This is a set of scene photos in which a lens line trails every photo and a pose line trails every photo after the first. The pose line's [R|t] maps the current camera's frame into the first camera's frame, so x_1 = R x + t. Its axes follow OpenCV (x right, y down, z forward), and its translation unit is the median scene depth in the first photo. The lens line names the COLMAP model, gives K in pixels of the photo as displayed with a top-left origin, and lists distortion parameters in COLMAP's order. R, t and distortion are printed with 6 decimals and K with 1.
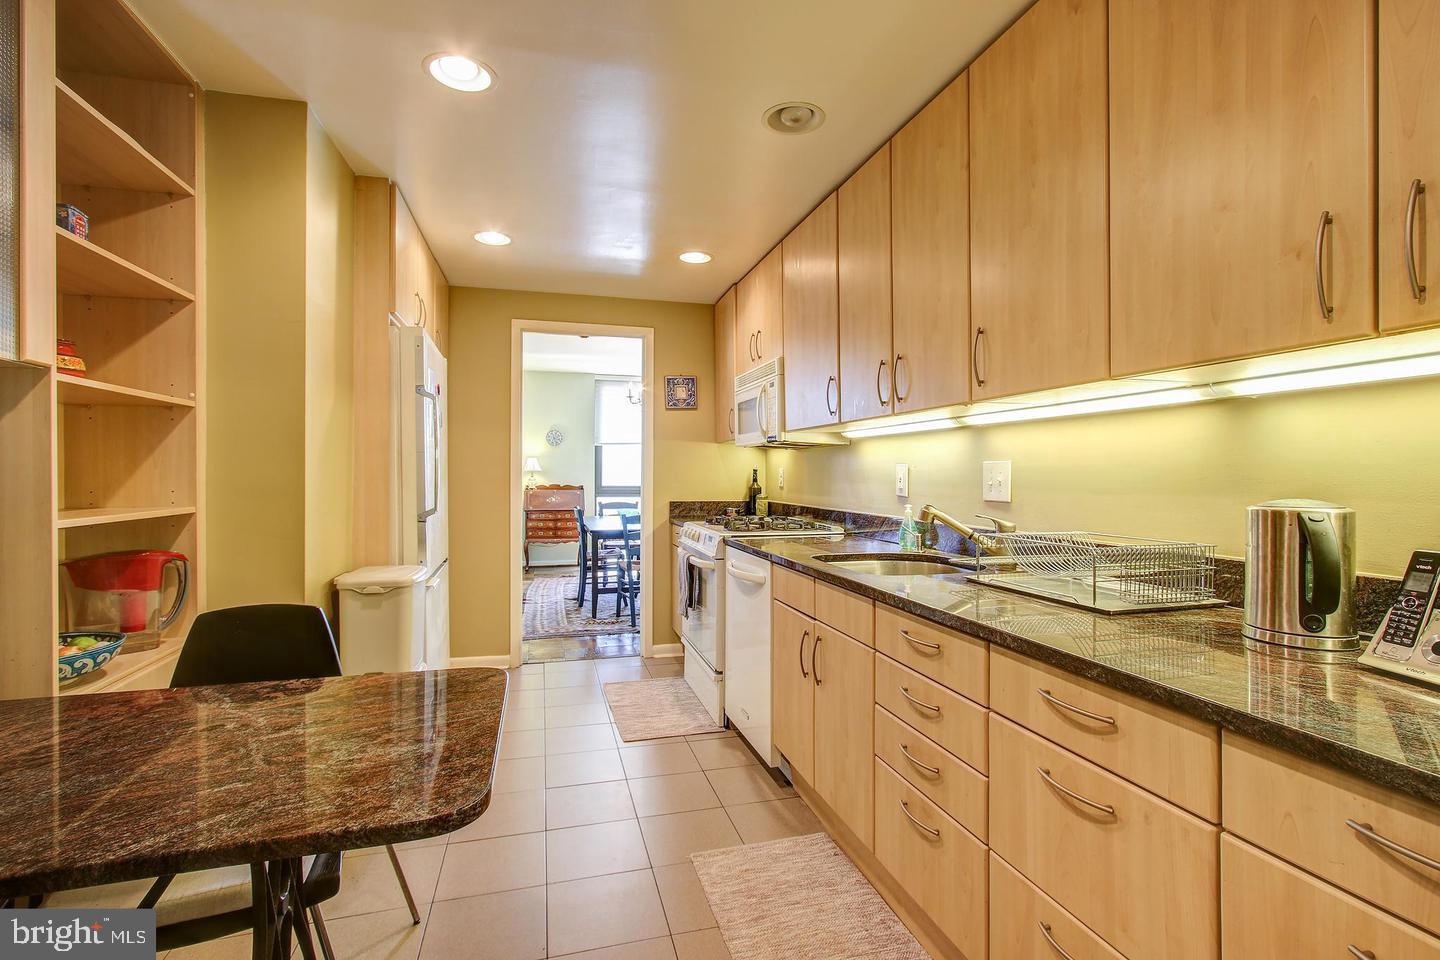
lens RADIAL K [[659.1, 0, 720.0], [0, 659.1, 480.0], [0, 0, 1]] dist [-0.032786, 0.024584]
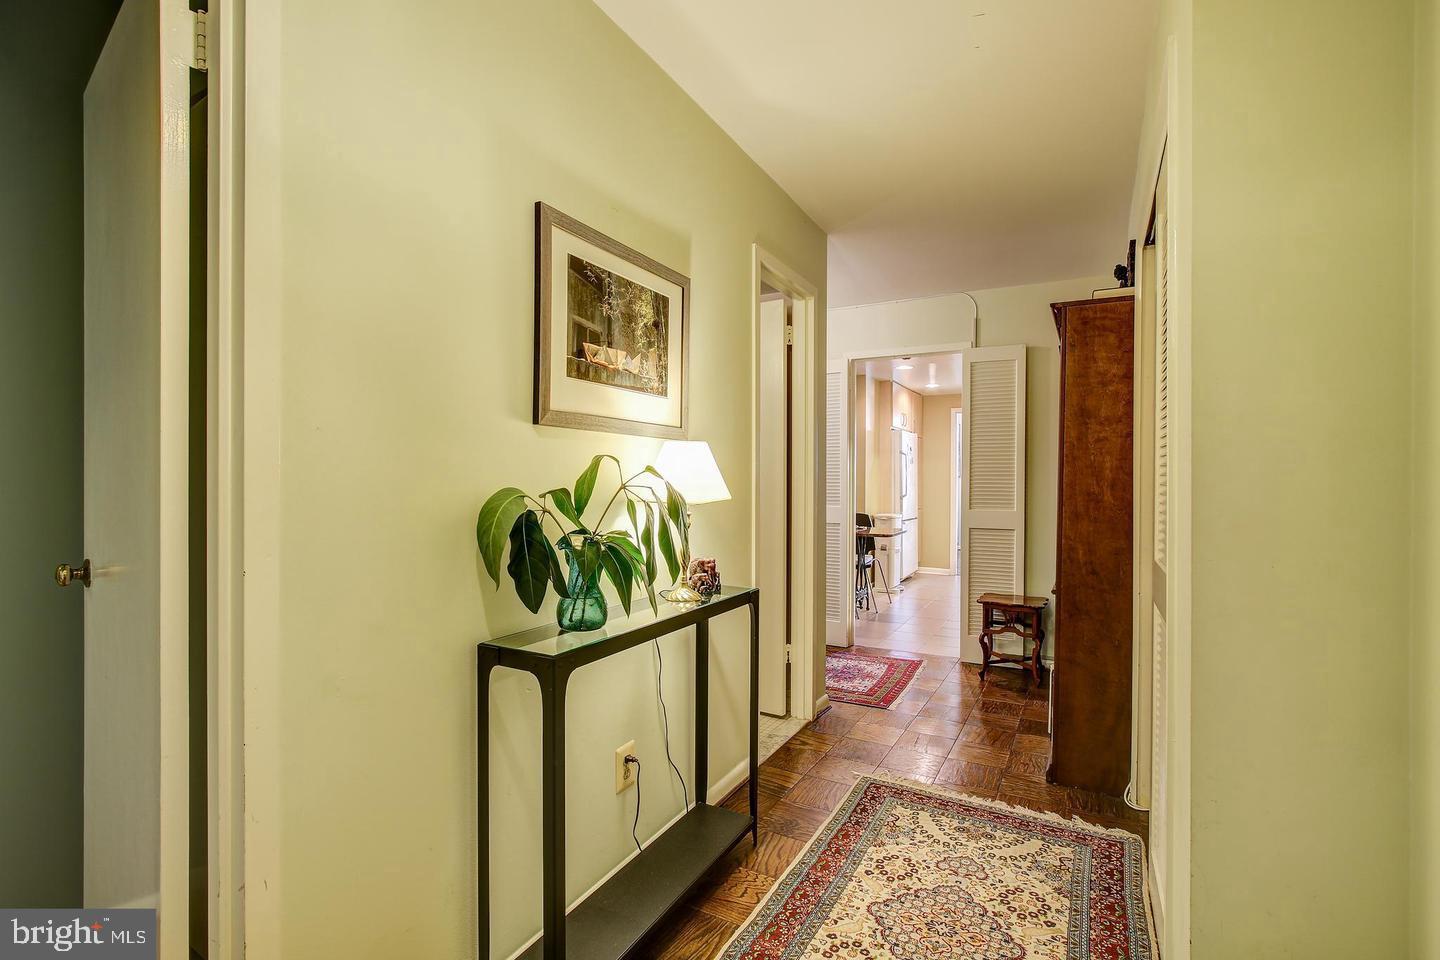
lens RADIAL K [[652.8, 0, 720.0], [0, 652.8, 480.0], [0, 0, 1]] dist [-0.016605, 0.000746]
pose [[0.712624, 0.006423, -0.701517, 0.802462], [-0.009909, 0.999950, -0.000909, -0.006622], [0.701476, 0.007599, 0.712652, -1.295910]]
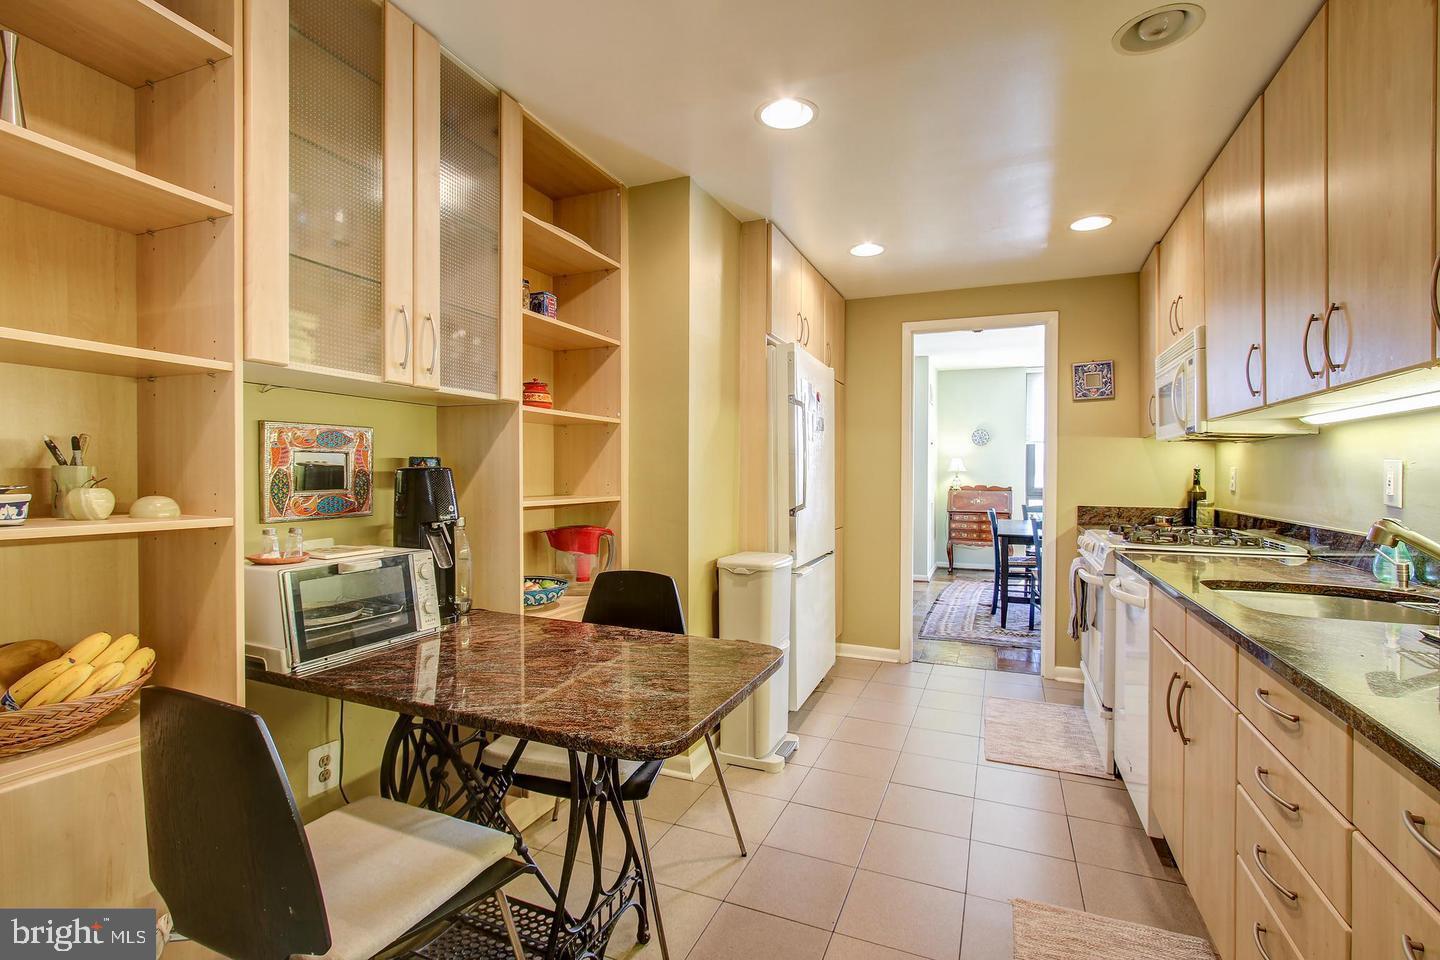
lens RADIAL K [[652.8, 0, 720.0], [0, 652.8, 480.0], [0, 0, 1]] dist [-0.016605, 0.000746]
pose [[0.780949, 0.008224, -0.624541, 0.126799], [-0.009253, 0.999956, 0.001596, 0.001832], [0.624527, 0.004532, 0.780990, 0.036041]]
